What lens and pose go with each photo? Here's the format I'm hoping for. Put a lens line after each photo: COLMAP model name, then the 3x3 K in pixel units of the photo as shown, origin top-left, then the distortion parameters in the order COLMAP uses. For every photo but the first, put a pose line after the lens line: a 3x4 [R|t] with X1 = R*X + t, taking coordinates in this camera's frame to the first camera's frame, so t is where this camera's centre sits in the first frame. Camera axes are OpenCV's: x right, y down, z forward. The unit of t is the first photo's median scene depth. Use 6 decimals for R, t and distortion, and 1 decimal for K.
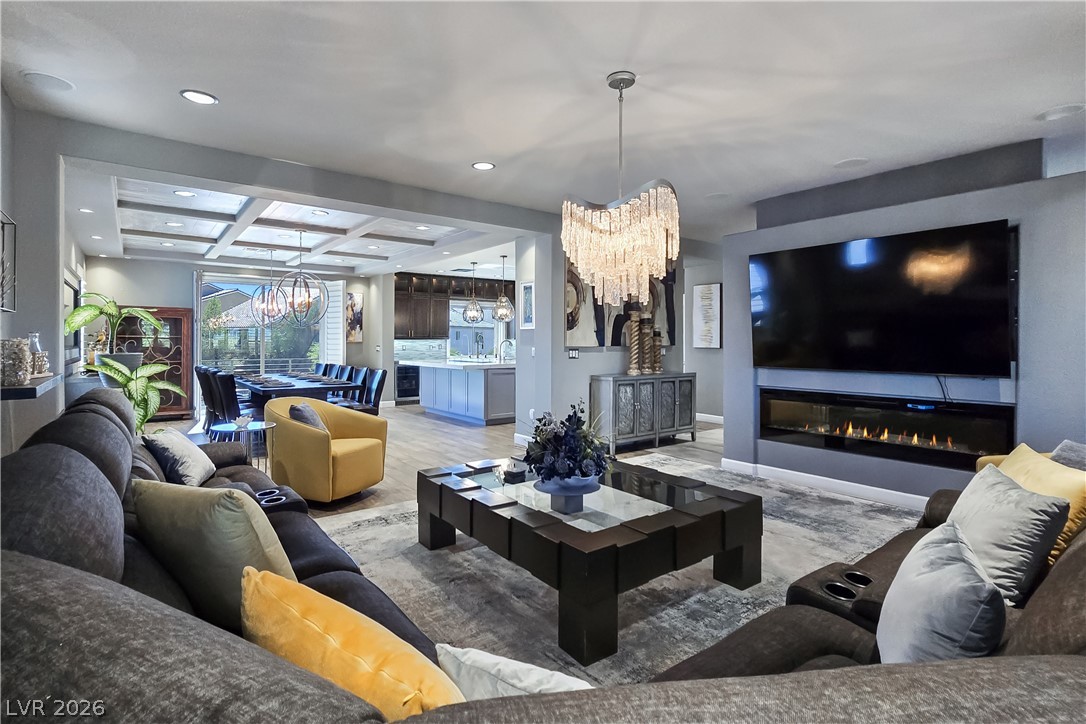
lens RADIAL K [[528.3, 0, 534.3], [0, 528.3, 343.7], [0, 0, 1]] dist [-0.000414, -0.000009]
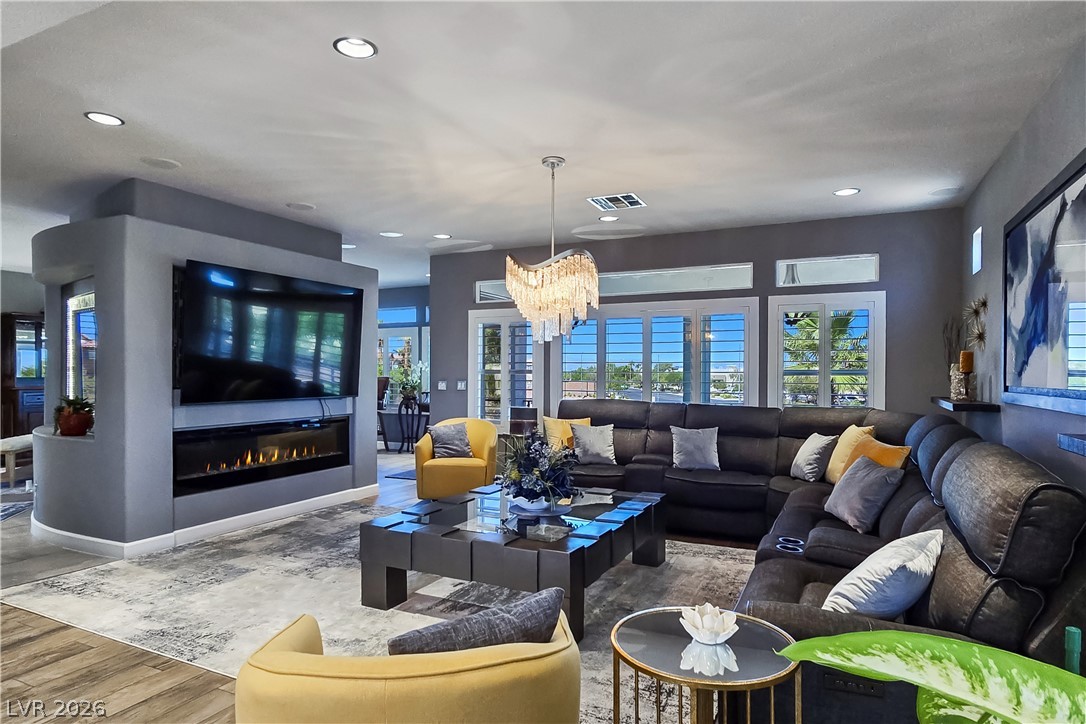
lens RADIAL K [[635.9, 0, 546.6], [0, 635.9, 375.7], [0, 0, 1]] dist [0.009606, -0.004442]
pose [[-0.449299, -0.010045, 0.893325, -0.326085], [-0.001394, 0.999943, 0.010542, -0.003994], [-0.893380, 0.003491, -0.449288, 0.470630]]
